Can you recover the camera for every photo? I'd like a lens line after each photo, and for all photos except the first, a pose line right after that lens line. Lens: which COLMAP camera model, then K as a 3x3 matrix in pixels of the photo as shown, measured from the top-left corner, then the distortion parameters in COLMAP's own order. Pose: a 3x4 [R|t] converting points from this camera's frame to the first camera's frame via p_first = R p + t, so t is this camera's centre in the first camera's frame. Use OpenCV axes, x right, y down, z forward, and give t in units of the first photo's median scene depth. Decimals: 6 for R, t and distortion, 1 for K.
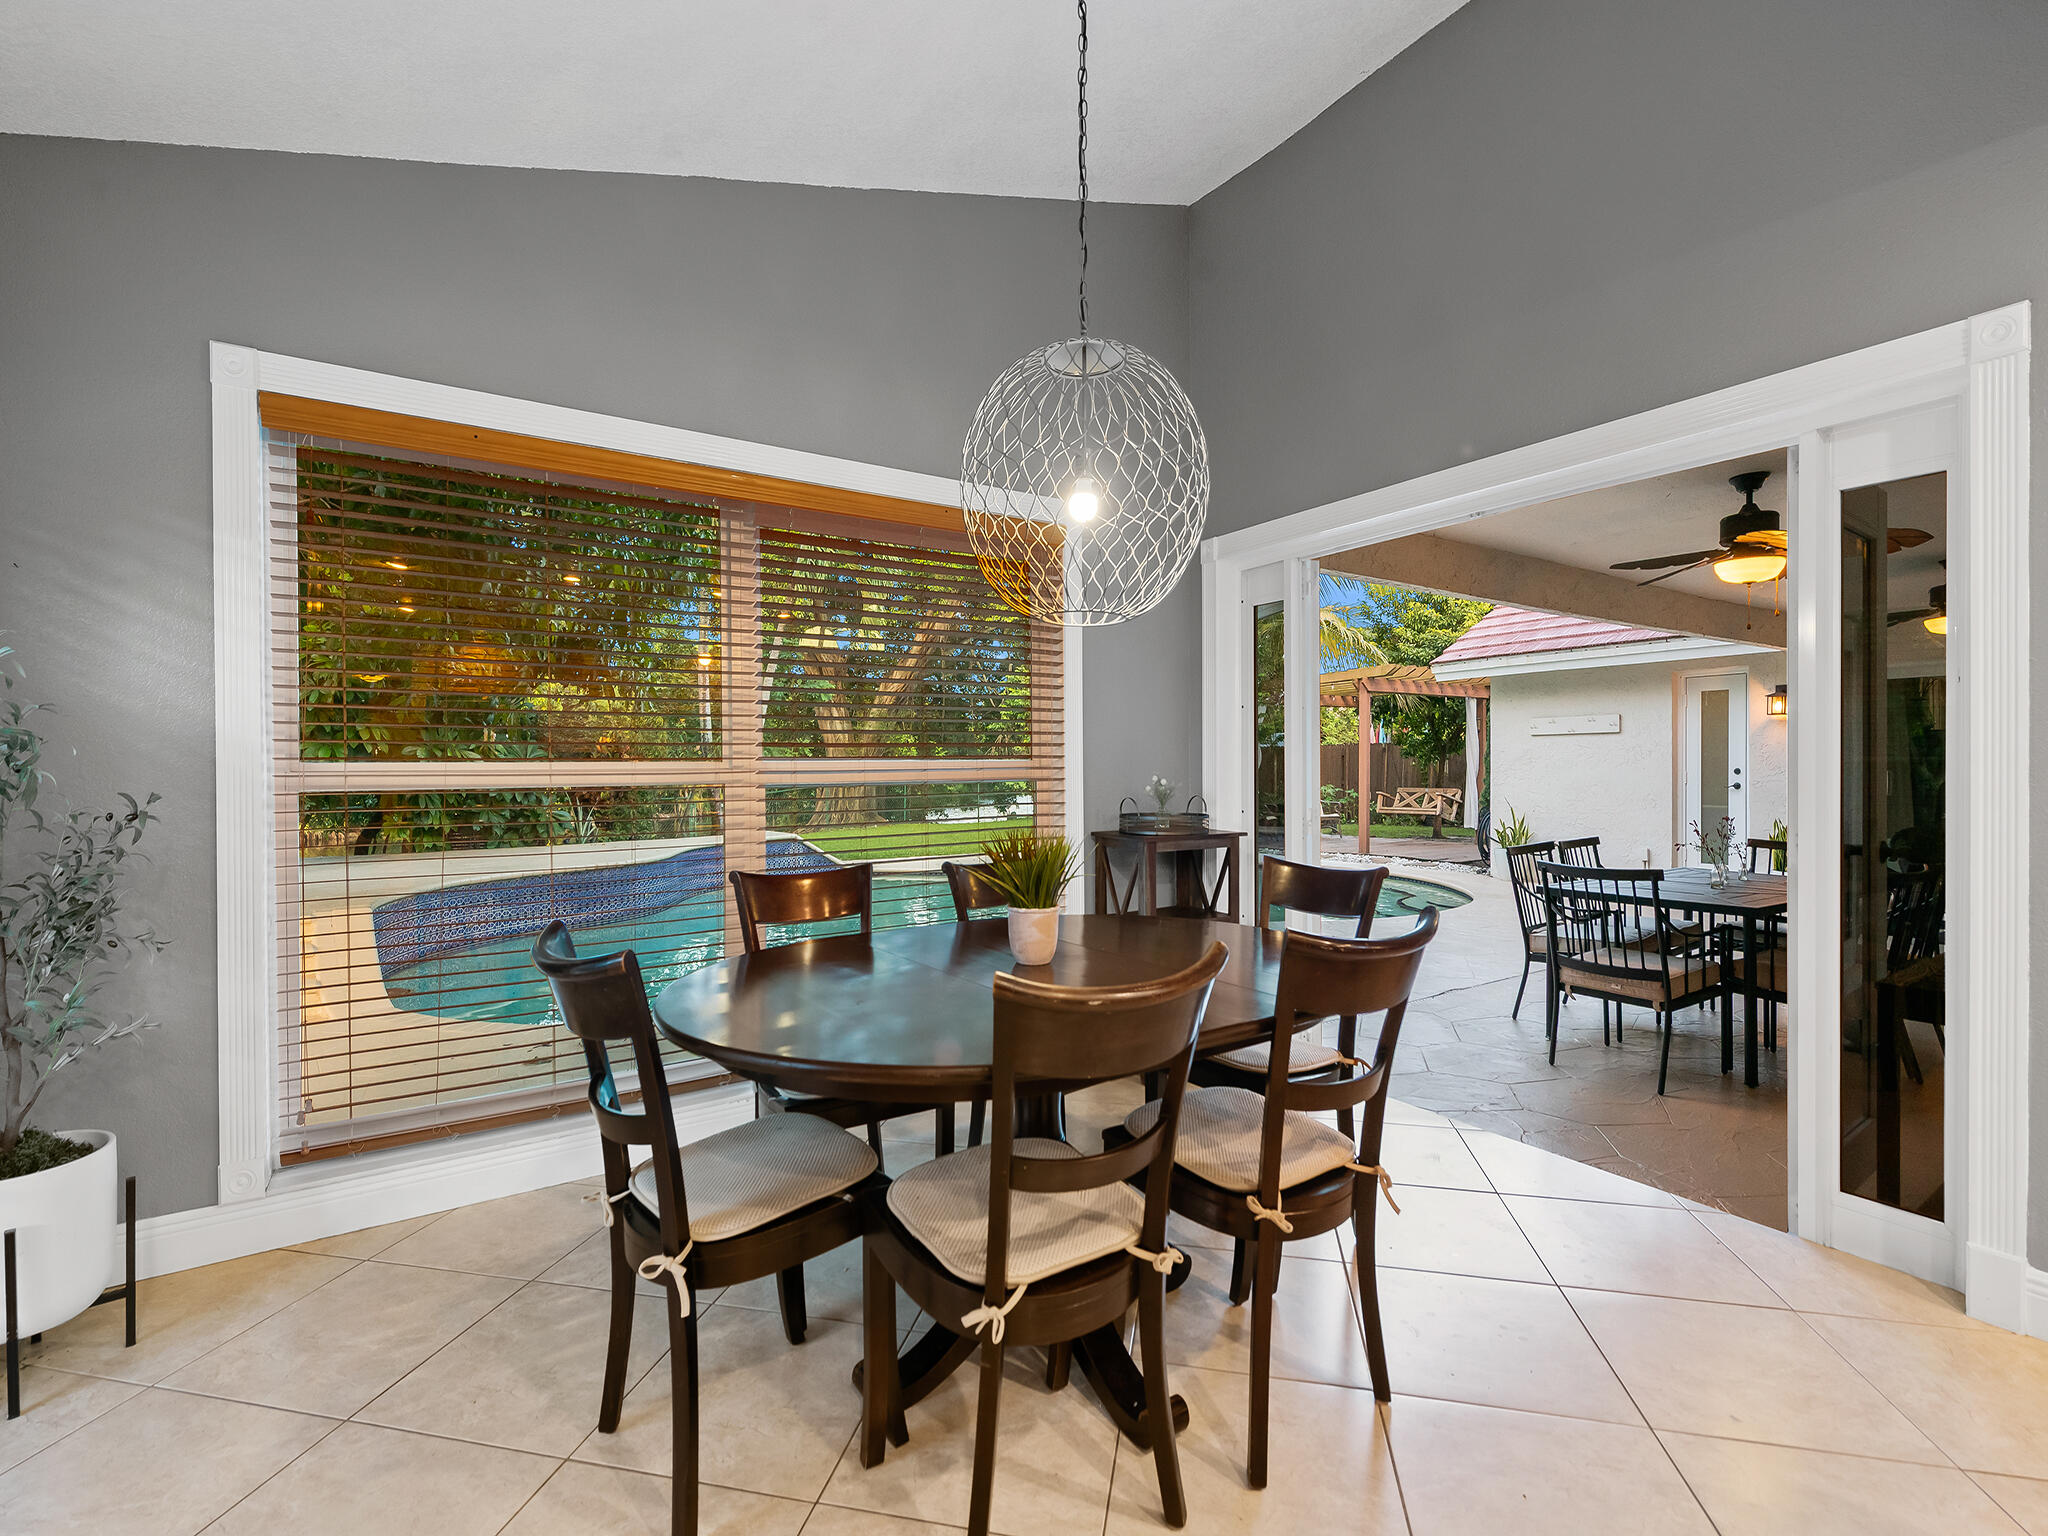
lens RADIAL K [[920.9, 0, 1020.3], [0, 920.9, 763.8], [0, 0, 1]] dist [0.009263, -0.000048]
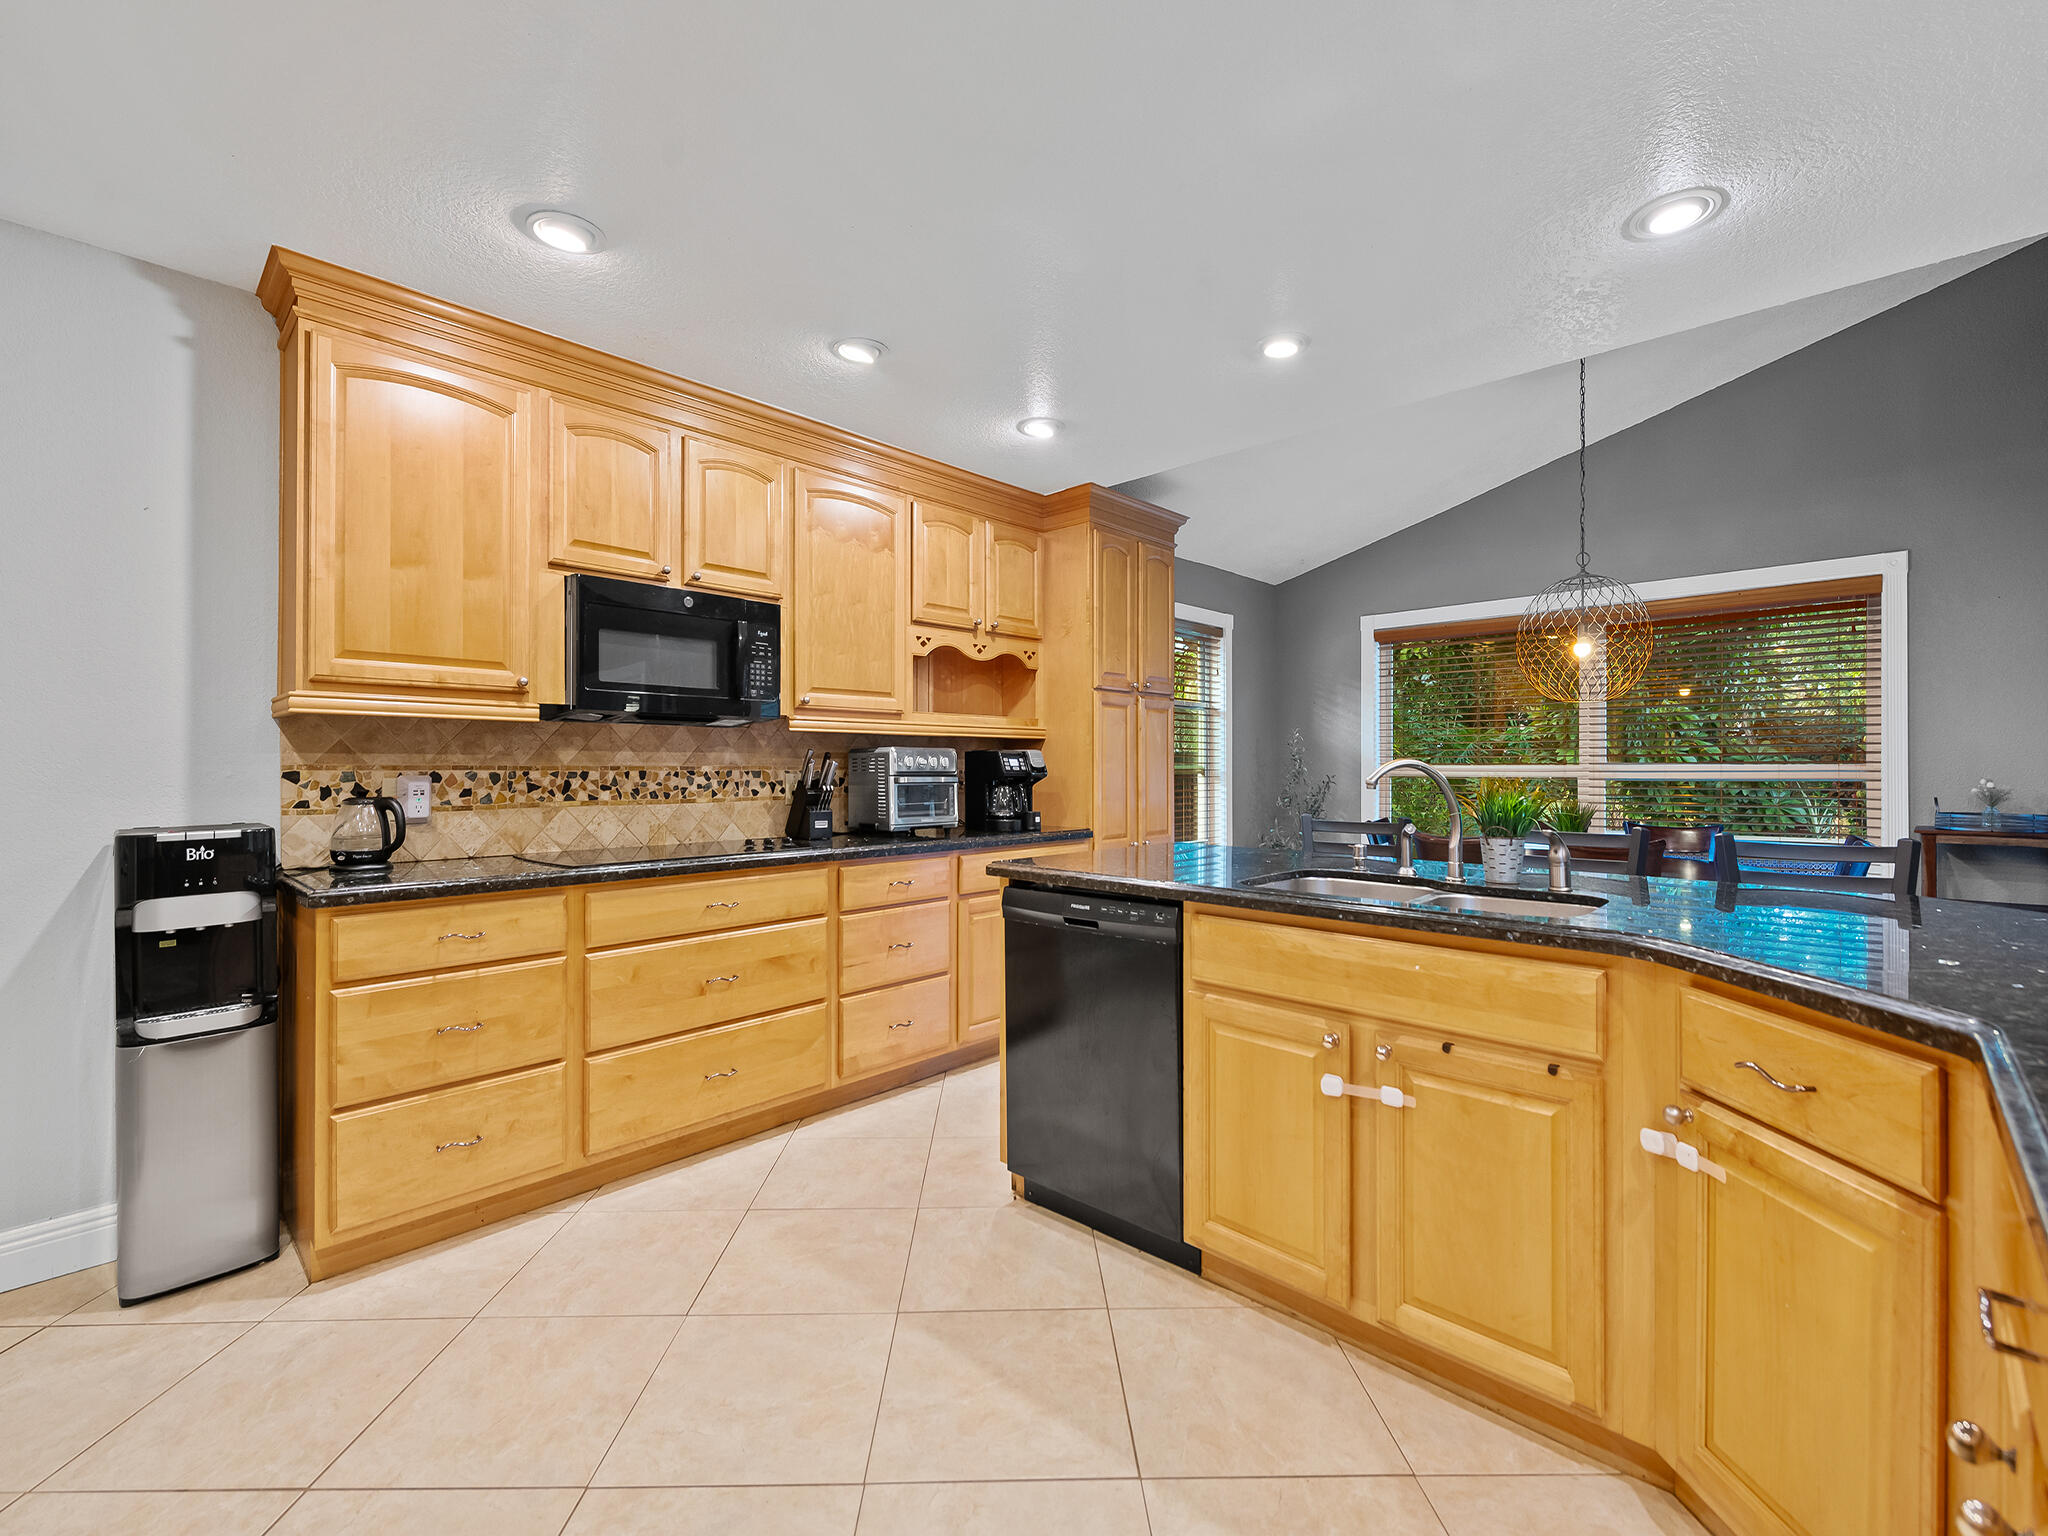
lens RADIAL K [[876.2, 0, 1020.3], [0, 876.2, 764.7], [0, 0, 1]] dist [-0.000046, -0.002634]
pose [[0.229863, 0.005204, -0.973209, 0.906995], [-0.001192, 0.999986, 0.005066, -0.009061], [0.973222, -0.000004, 0.229866, -0.381936]]
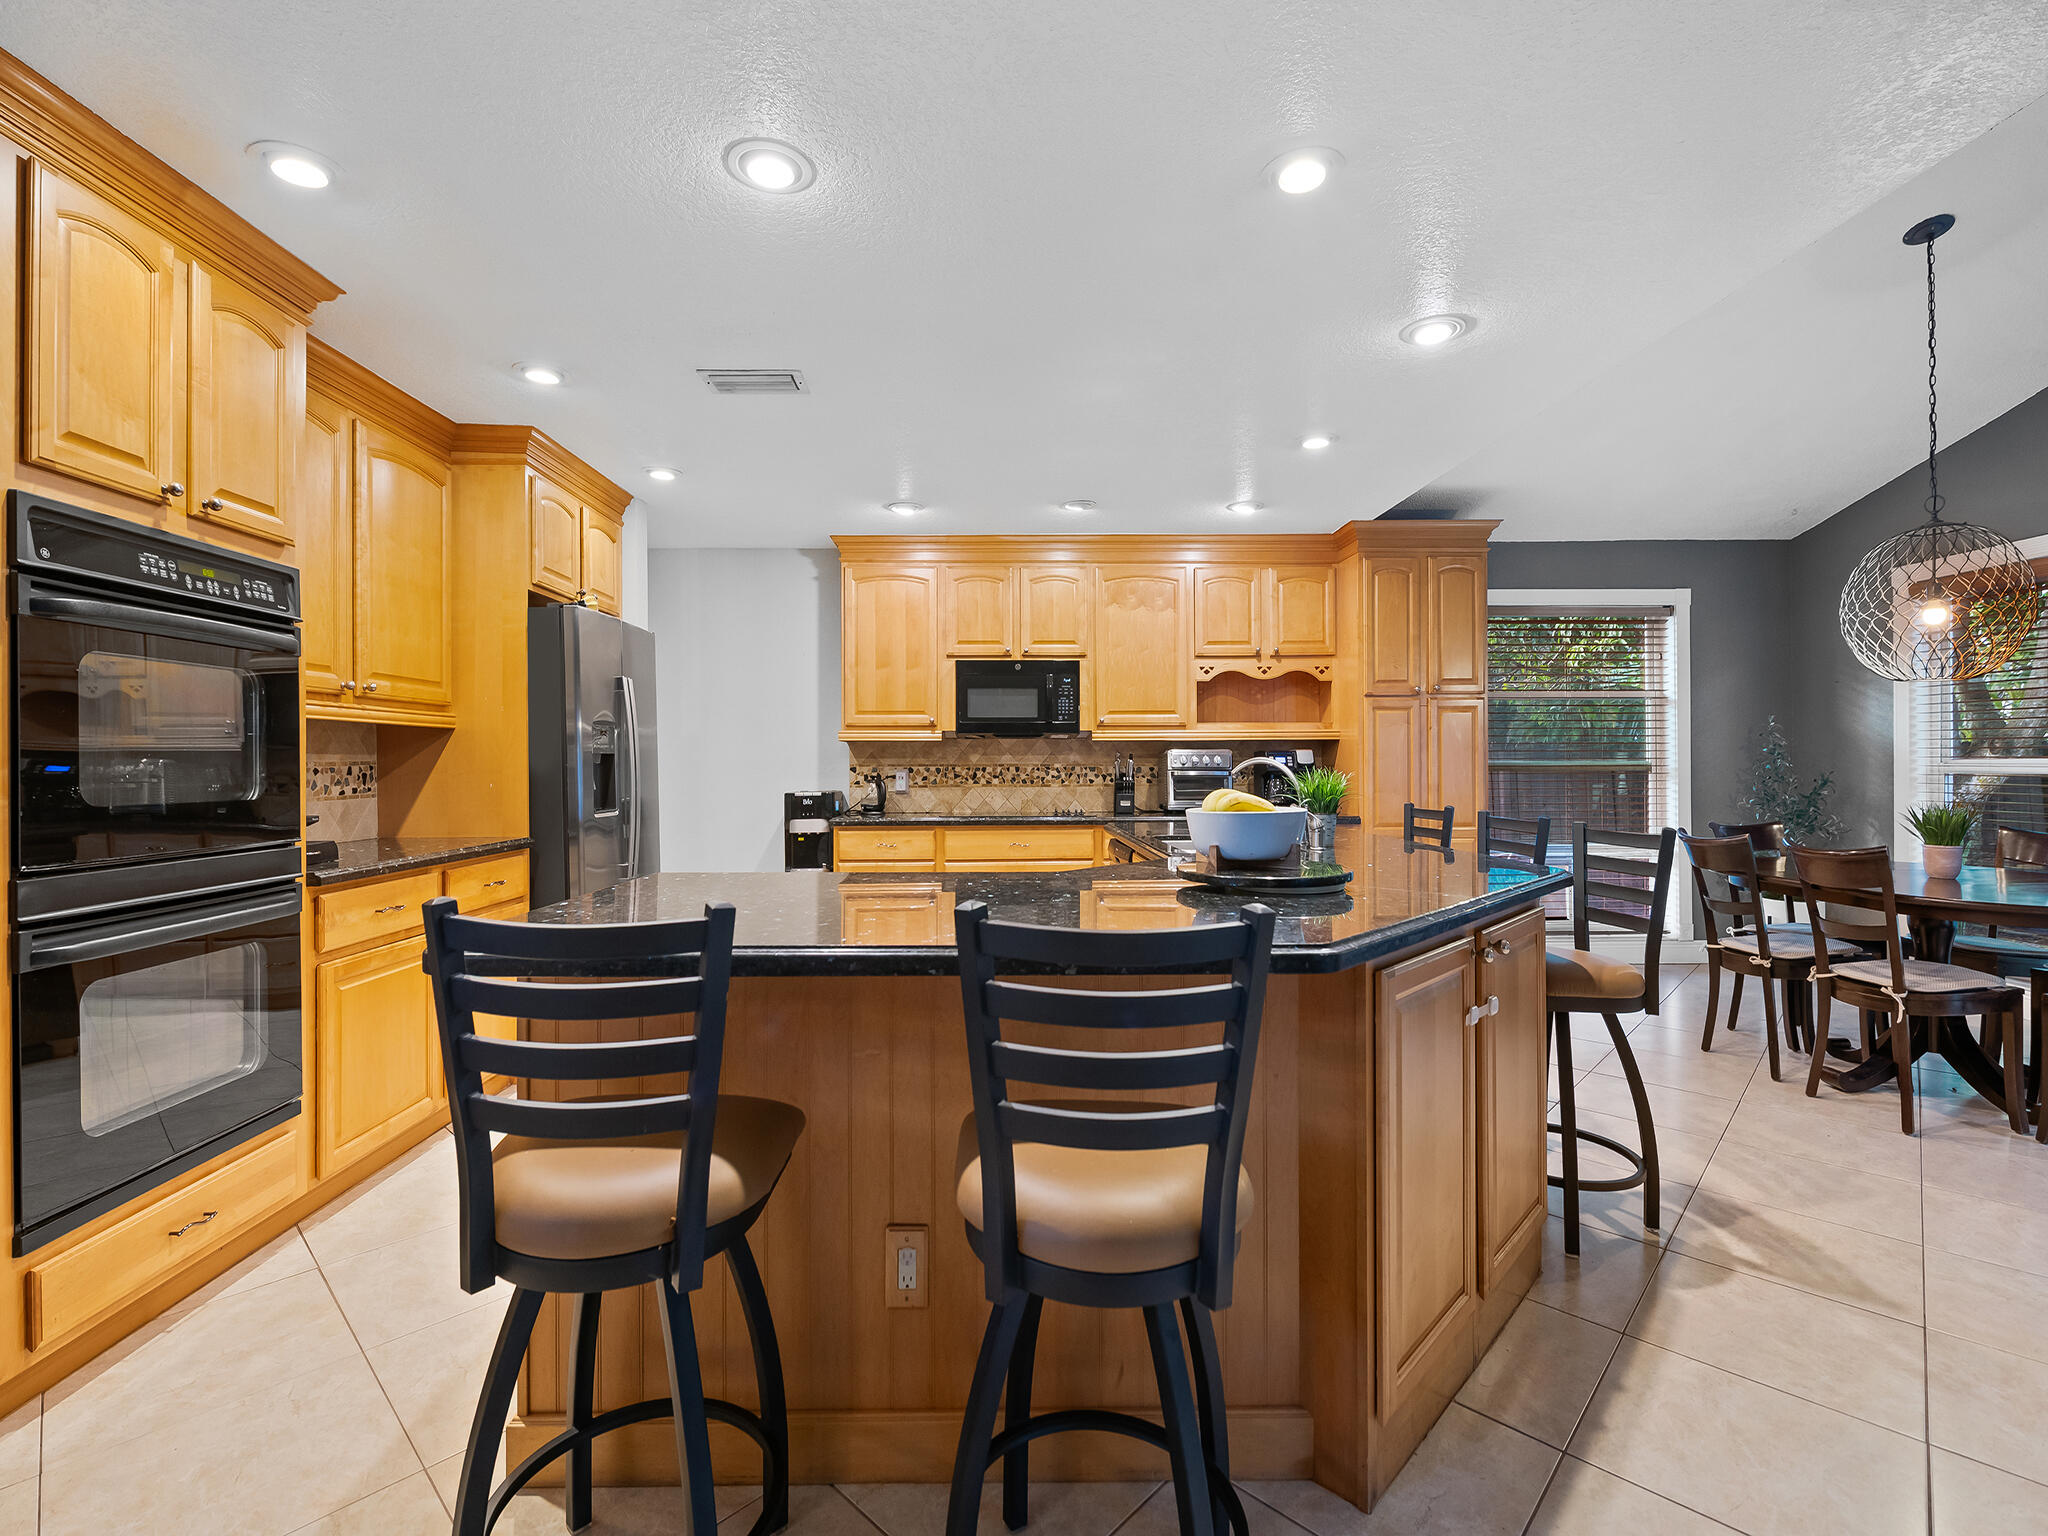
lens RADIAL K [[922.2, 0, 1012.3], [0, 922.2, 767.8], [0, 0, 1]] dist [0.000805, -0.003413]
pose [[-0.526674, 0.011718, -0.849986, 1.265709], [0.007601, 0.999930, 0.009075, -0.010429], [0.850033, -0.001681, -0.526726, 0.230814]]
